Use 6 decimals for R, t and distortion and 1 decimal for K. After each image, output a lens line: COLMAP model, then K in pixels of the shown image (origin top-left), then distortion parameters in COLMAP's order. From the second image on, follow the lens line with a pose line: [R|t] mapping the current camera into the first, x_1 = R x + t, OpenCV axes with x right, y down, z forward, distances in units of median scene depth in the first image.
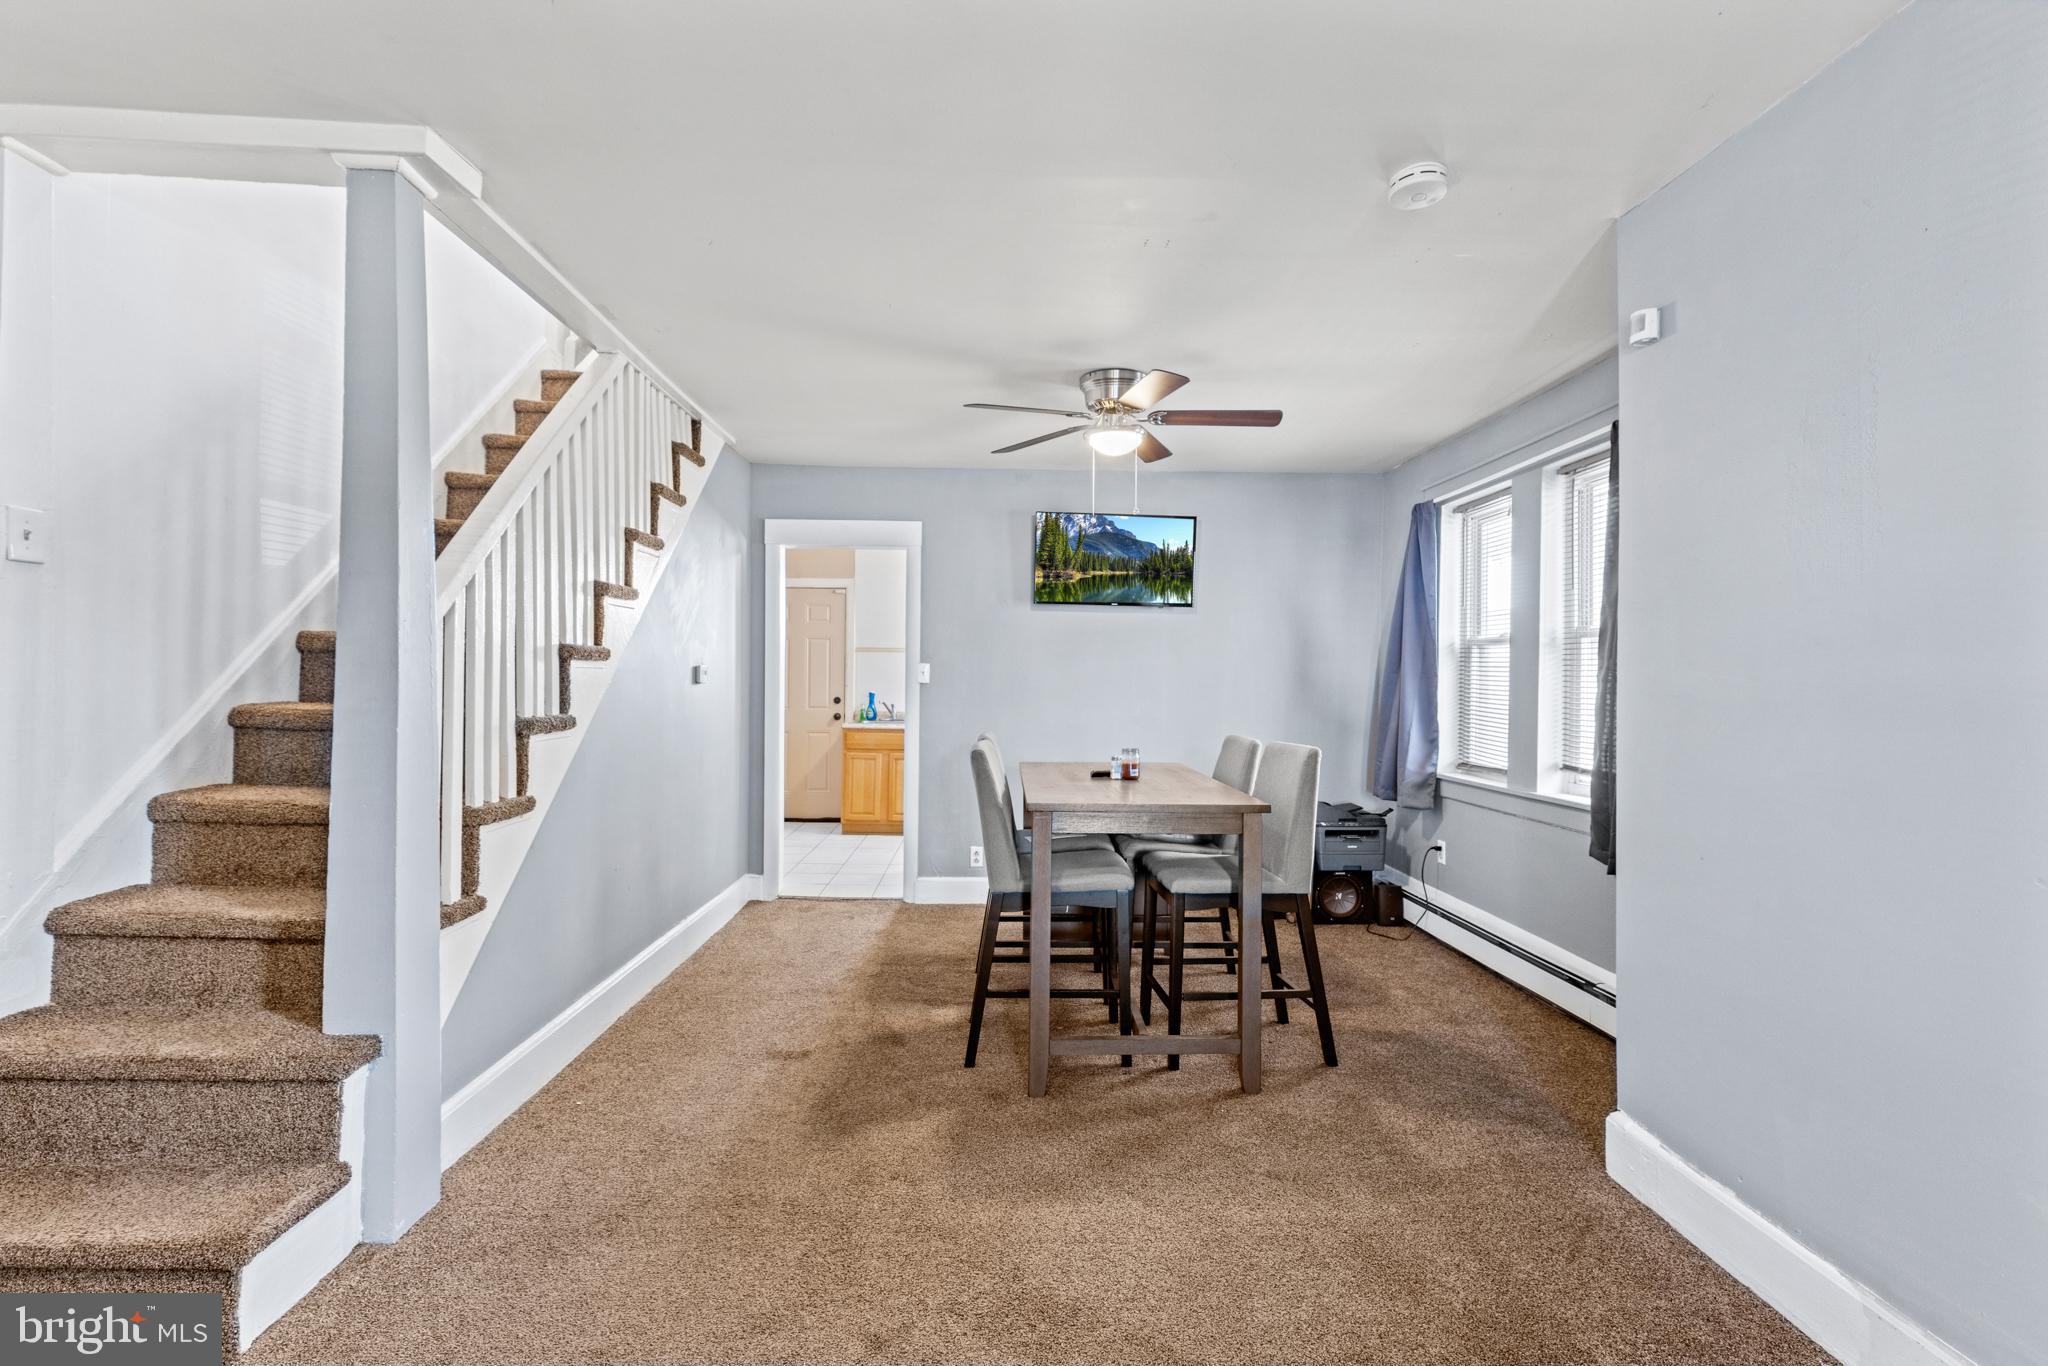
lens RADIAL K [[915.3, 0, 1027.9], [0, 915.3, 674.9], [0, 0, 1]] dist [0.000668, 0.001215]
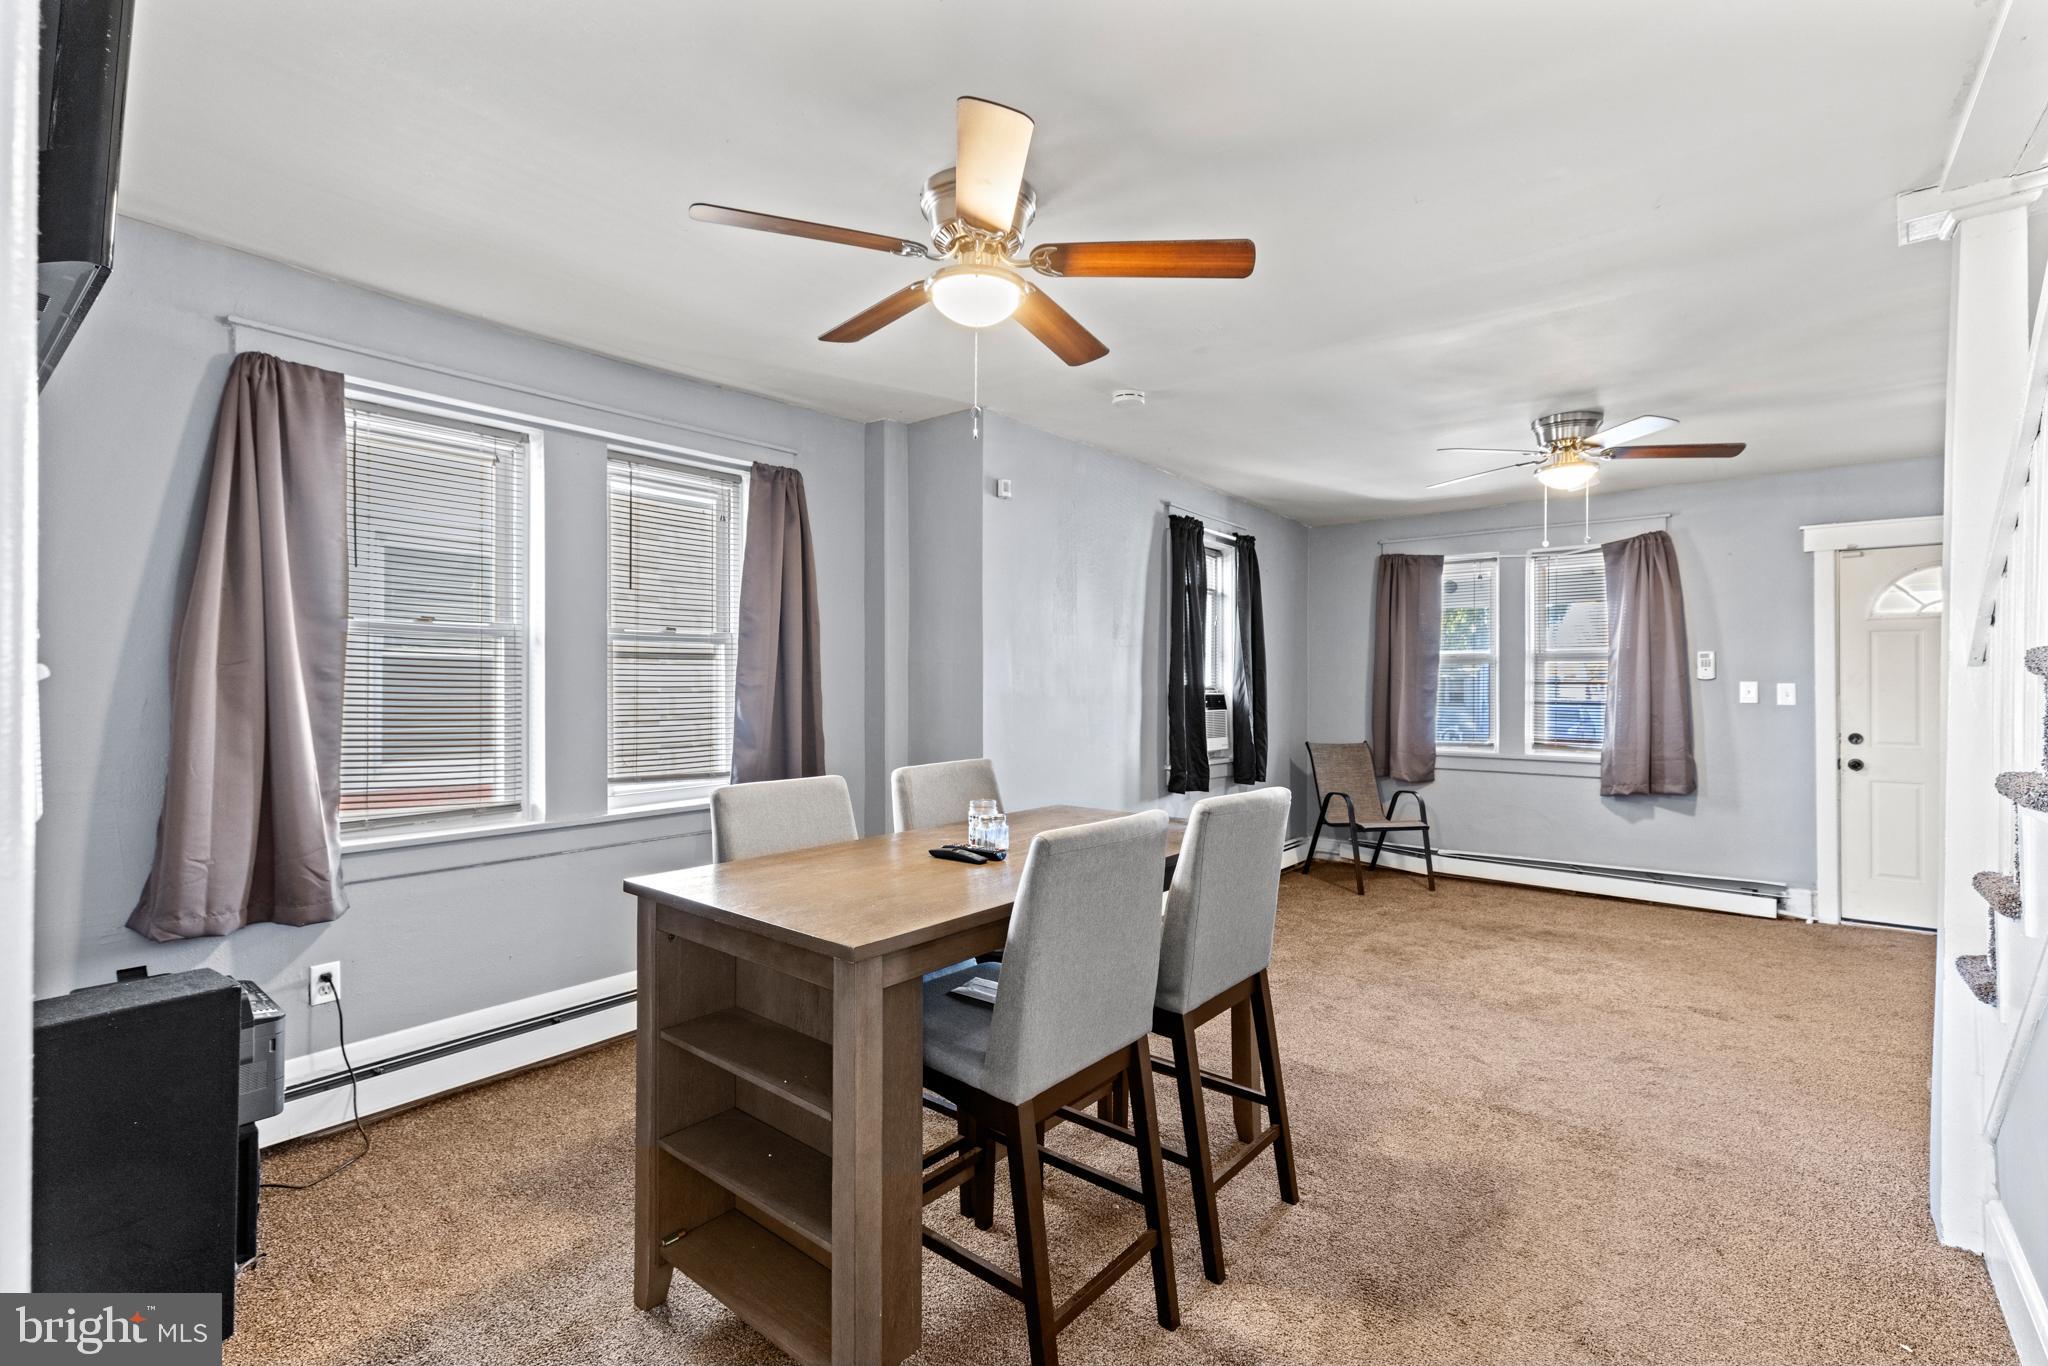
lens RADIAL K [[930.7, 0, 1024.0], [0, 930.7, 683.0], [0, 0, 1]] dist [-0.004155, -0.000155]
pose [[-0.758884, -0.013306, 0.651090, -0.396206], [-0.012958, 0.999902, 0.005331, -0.006797], [-0.651097, -0.004391, -0.758982, 1.745325]]
